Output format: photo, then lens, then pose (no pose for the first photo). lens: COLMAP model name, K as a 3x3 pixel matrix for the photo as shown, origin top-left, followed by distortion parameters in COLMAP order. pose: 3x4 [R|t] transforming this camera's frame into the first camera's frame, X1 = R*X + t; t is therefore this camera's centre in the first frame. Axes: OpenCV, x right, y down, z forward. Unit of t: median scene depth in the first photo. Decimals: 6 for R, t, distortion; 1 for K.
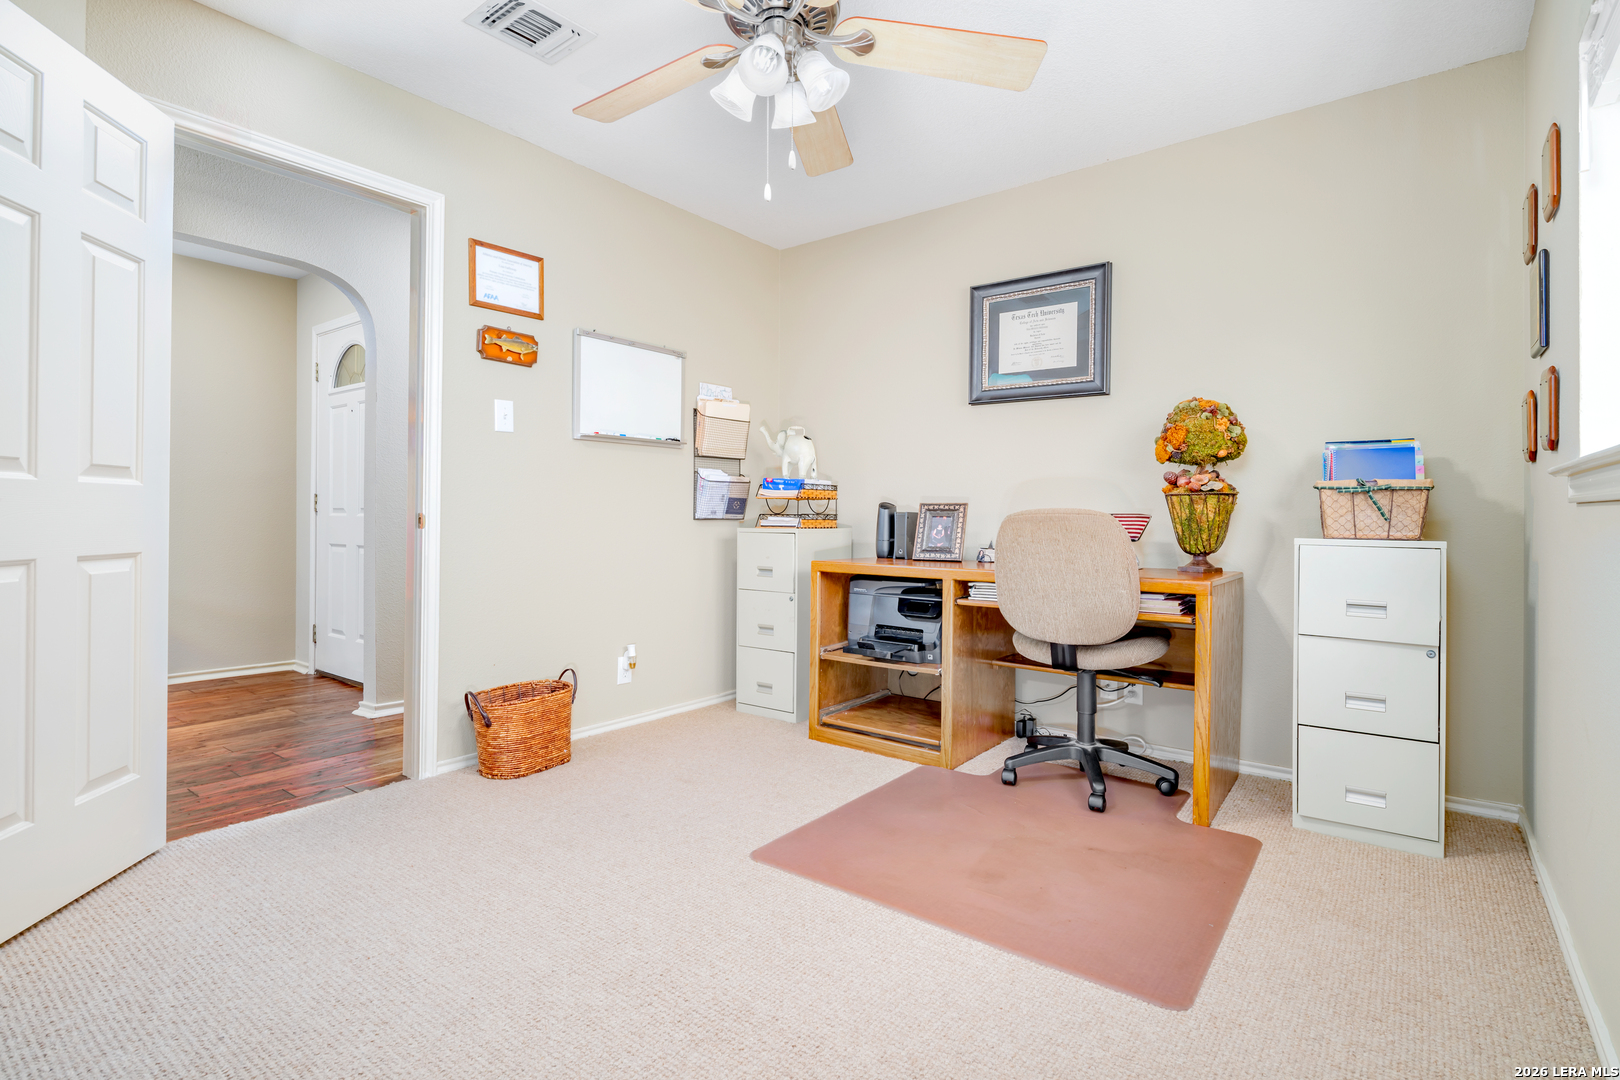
lens RADIAL K [[790.4, 0, 803.5], [0, 790.4, 524.6], [0, 0, 1]] dist [-0.000114, 0.000066]
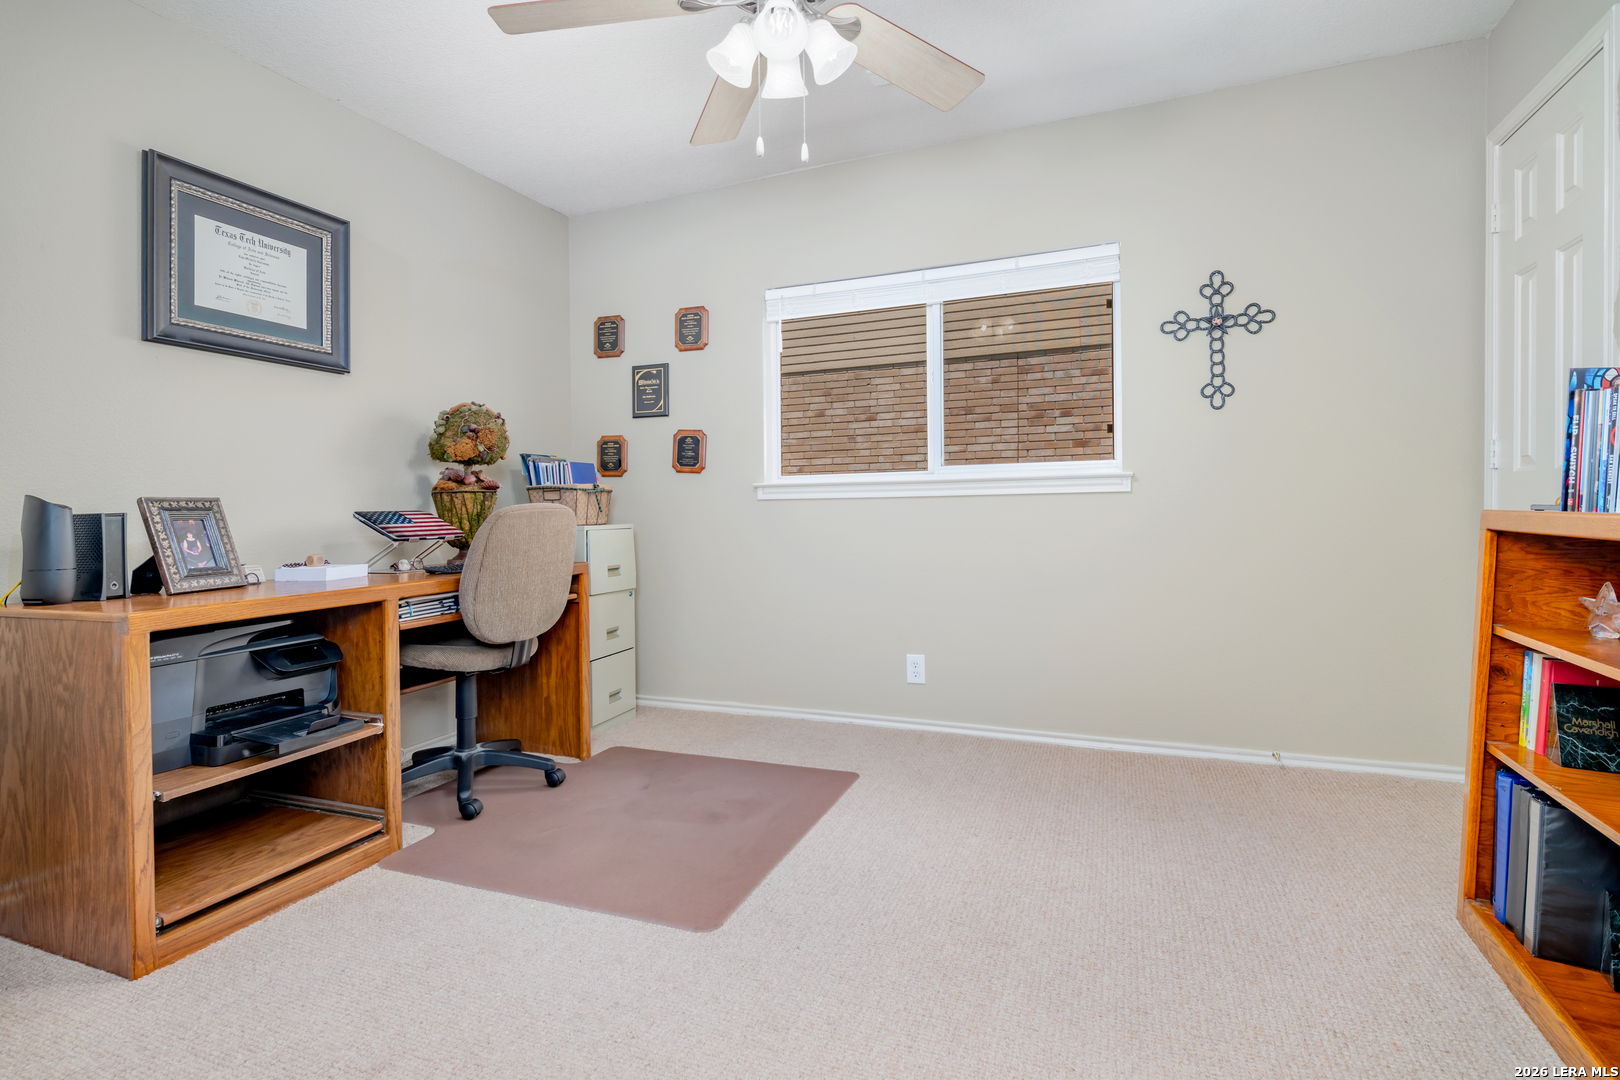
lens RADIAL K [[790.4, 0, 803.5], [0, 790.4, 524.6], [0, 0, 1]] dist [-0.000114, 0.000066]
pose [[-0.265963, -0.026921, 0.963607, -0.560407], [0.024019, 0.999115, 0.034542, -0.016358], [-0.963684, 0.032331, -0.265081, 0.715396]]
